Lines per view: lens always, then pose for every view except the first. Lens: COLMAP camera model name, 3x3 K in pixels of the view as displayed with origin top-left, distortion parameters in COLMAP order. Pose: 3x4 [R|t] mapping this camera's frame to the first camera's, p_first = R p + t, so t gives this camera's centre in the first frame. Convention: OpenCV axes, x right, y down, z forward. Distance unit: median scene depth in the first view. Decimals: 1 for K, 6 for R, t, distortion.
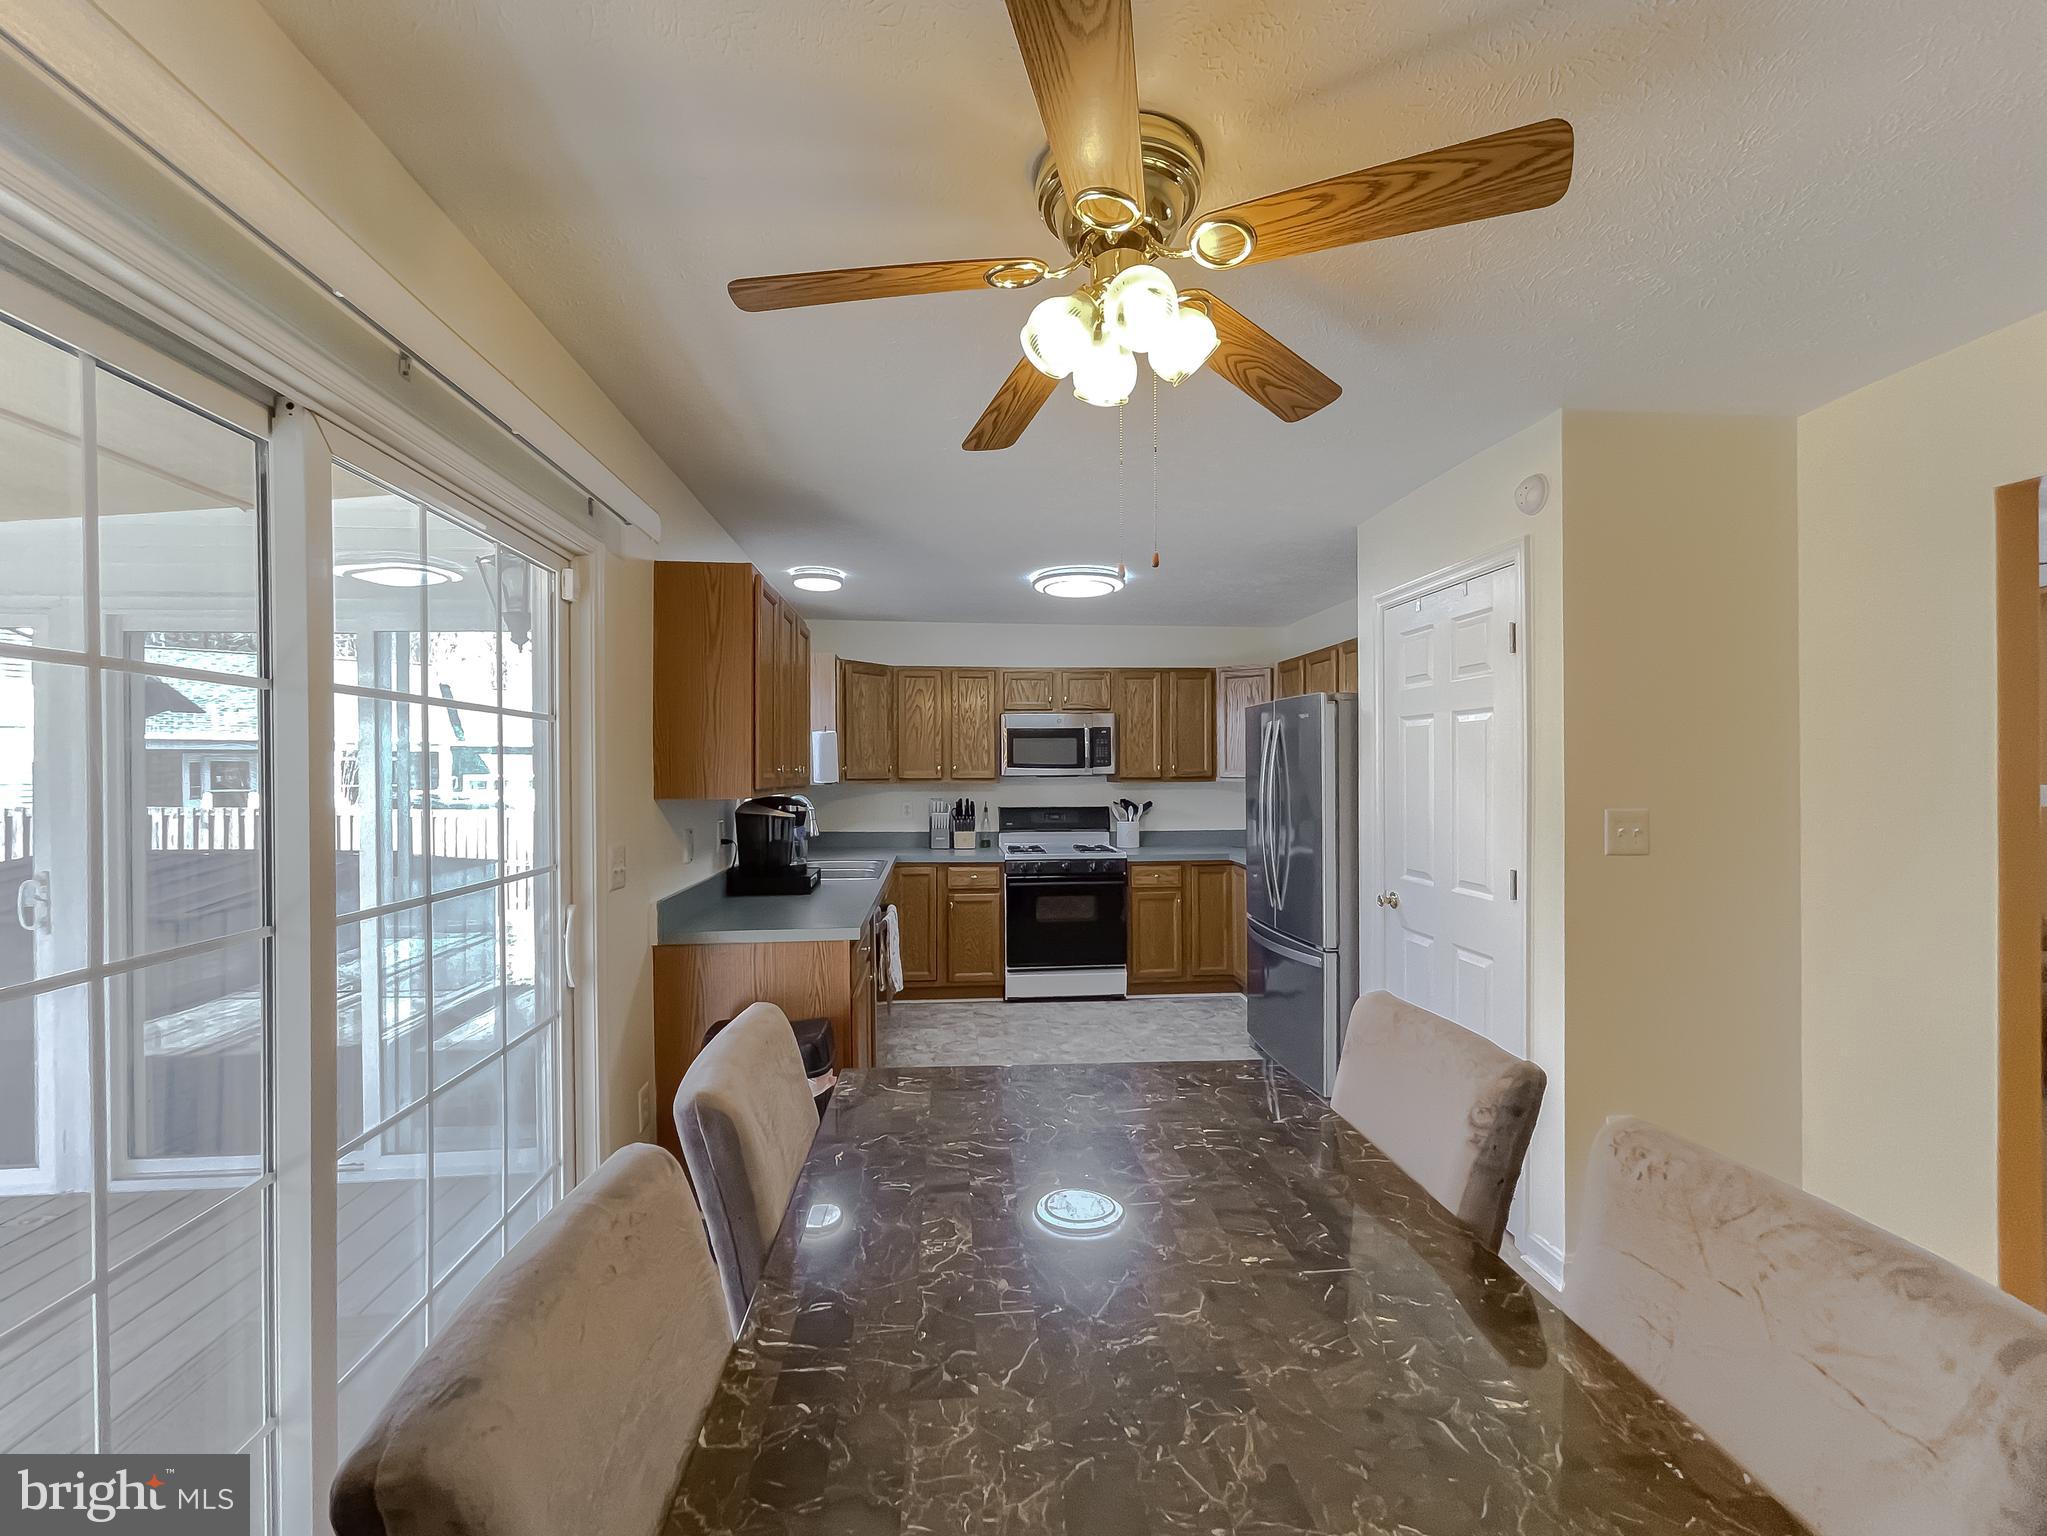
lens RADIAL K [[857.2, 0, 1020.9], [0, 857.2, 772.8], [0, 0, 1]] dist [-0.004935, 0.003328]
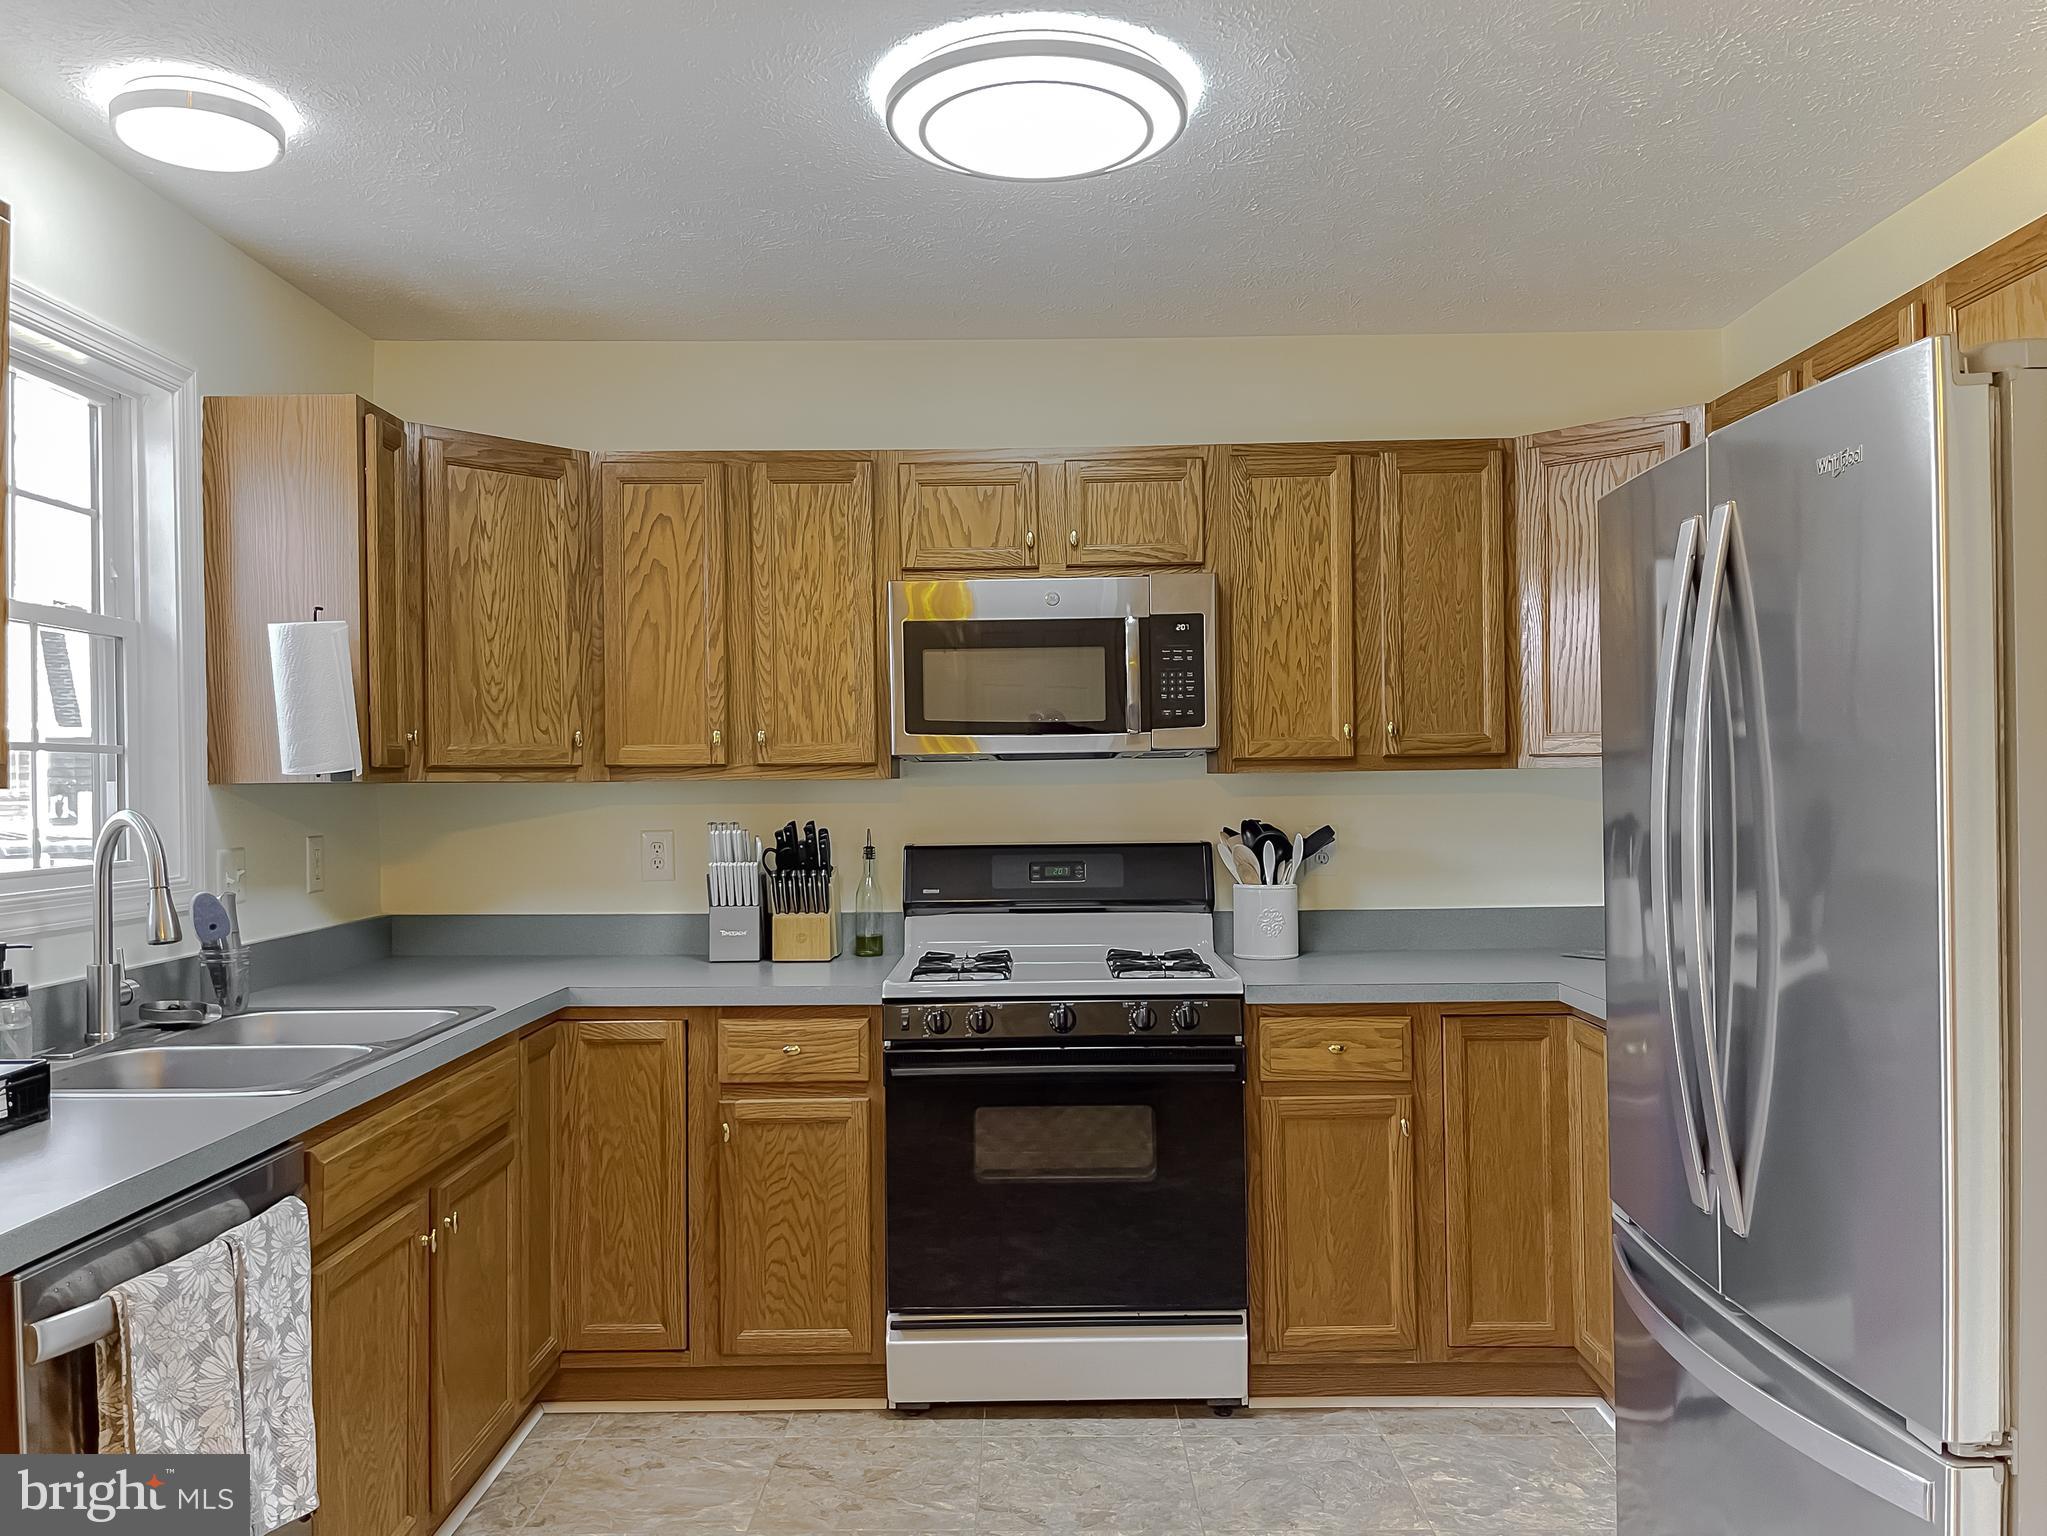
lens RADIAL K [[1606.3, 0, 1003.8], [0, 1606.3, 784.8], [0, 0, 1]] dist [0.056604, -0.057366]
pose [[0.993682, -0.008935, -0.111875, 0.122386], [0.009070, 0.999959, 0.000696, 0.018841], [0.111864, -0.001706, 0.993722, 0.431719]]
